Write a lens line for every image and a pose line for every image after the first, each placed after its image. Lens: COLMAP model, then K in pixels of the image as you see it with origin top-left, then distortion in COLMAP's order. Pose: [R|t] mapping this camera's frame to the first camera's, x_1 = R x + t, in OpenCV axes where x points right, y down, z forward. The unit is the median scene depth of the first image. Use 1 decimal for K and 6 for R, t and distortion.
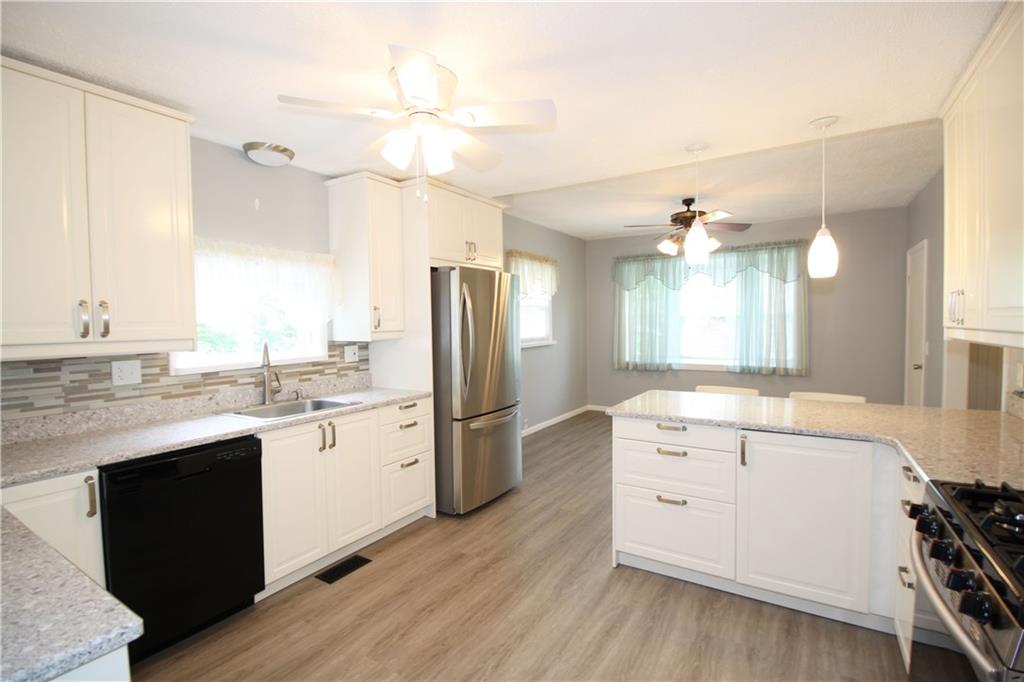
lens RADIAL K [[473.6, 0, 509.7], [0, 473.6, 340.9], [0, 0, 1]] dist [-0.010148, -0.007032]
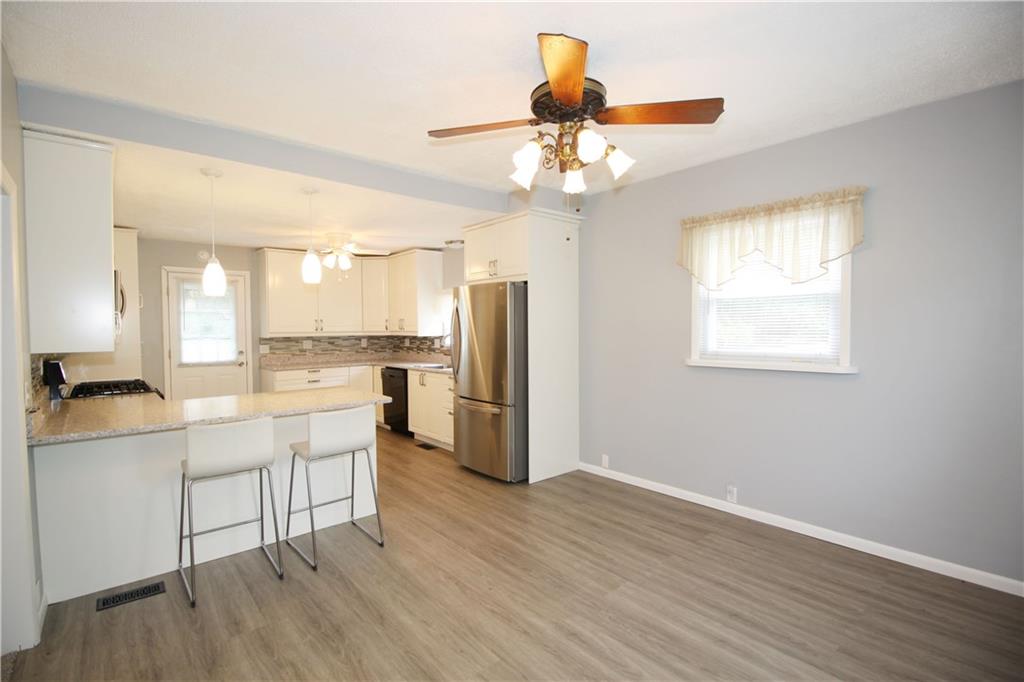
lens RADIAL K [[473.6, 0, 505.9], [0, 473.6, 344.2], [0, 0, 1]] dist [-0.010148, -0.007032]
pose [[-0.300248, 0.051413, -0.952475, 1.244257], [-0.029031, 0.997591, 0.062999, -0.082952], [0.953419, 0.046566, -0.298032, 1.621245]]
